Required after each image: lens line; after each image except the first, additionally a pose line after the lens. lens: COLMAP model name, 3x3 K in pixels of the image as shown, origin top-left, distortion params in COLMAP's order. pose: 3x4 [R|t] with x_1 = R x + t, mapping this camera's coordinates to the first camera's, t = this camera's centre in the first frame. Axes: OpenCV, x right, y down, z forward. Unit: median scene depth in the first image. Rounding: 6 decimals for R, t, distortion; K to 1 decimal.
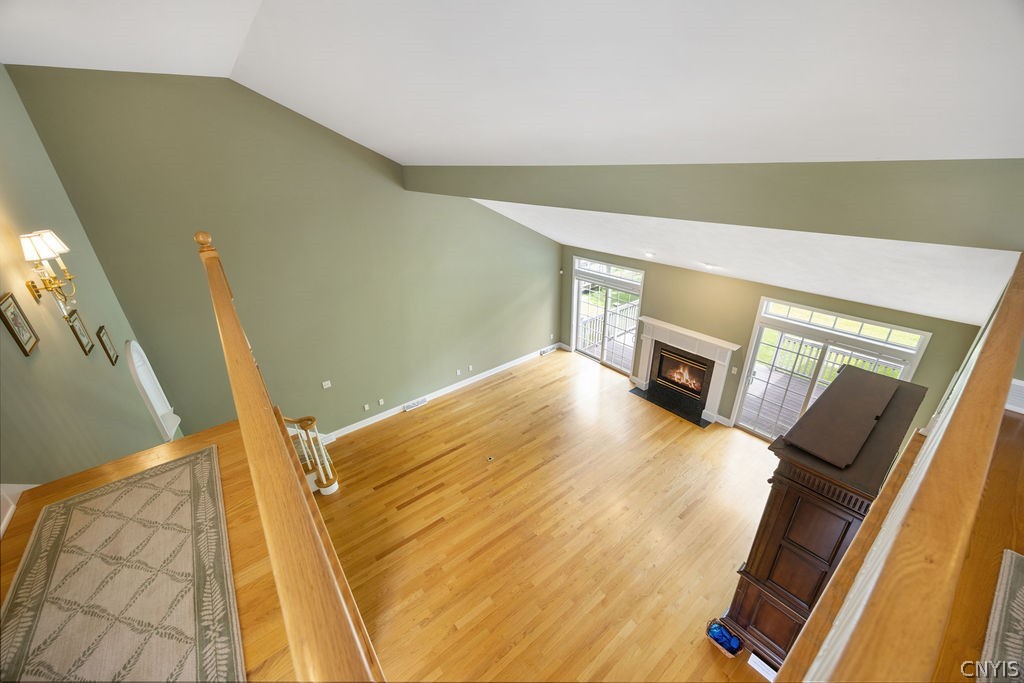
lens RADIAL K [[401.2, 0, 508.6], [0, 401.2, 348.5], [0, 0, 1]] dist [0.001615, 0.000509]
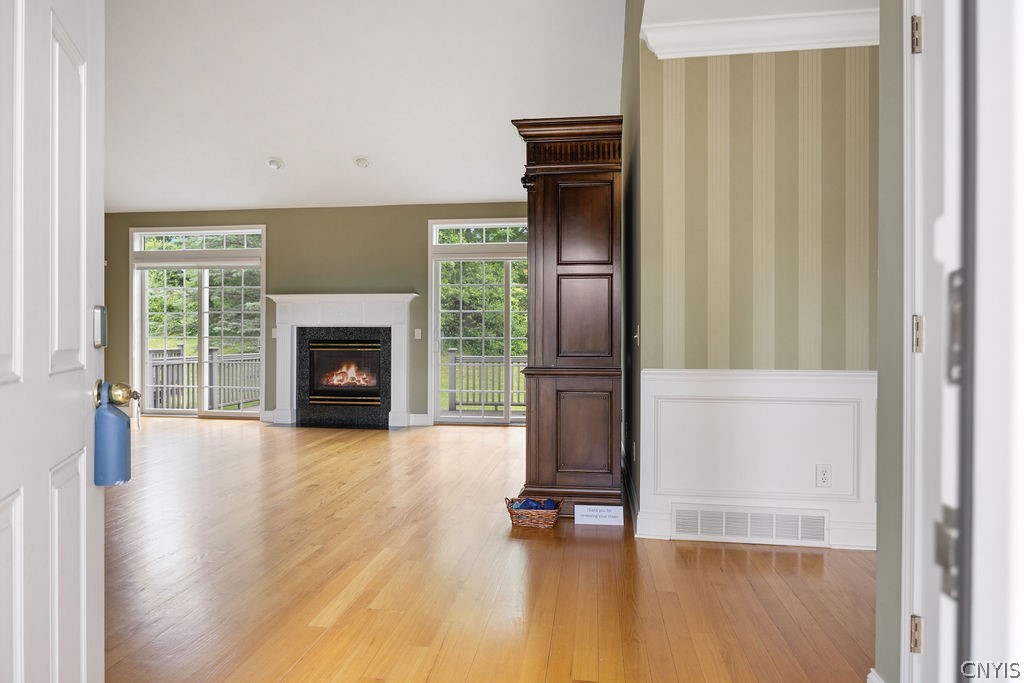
lens RADIAL K [[603.8, 0, 527.9], [0, 603.8, 332.3], [0, 0, 1]] dist [-0.000979, -0.000343]
pose [[0.702348, 0.034494, 0.710998, -0.056286], [0.289946, 0.898349, -0.330002, 0.420629], [-0.650107, 0.437927, 0.620952, 0.187590]]
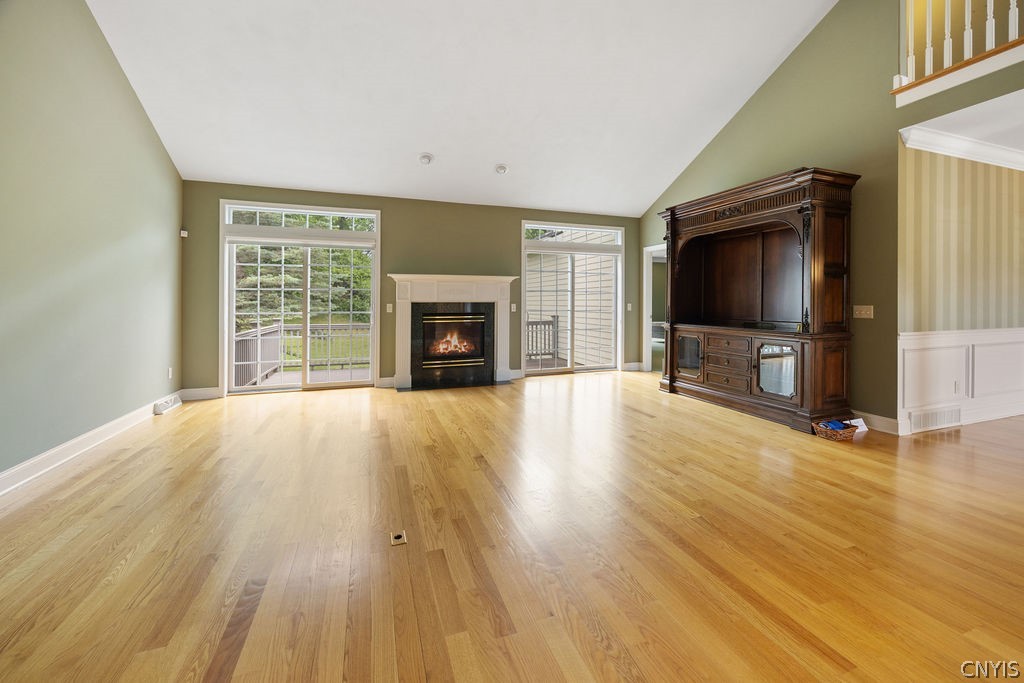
lens RADIAL K [[401.2, 0, 522.2], [0, 401.2, 303.6], [0, 0, 1]] dist [0.001615, 0.000509]
pose [[0.297839, 0.026999, 0.954234, -0.279442], [0.410498, 0.898839, -0.153558, 0.177780], [-0.861849, 0.437447, 0.256626, 0.675621]]
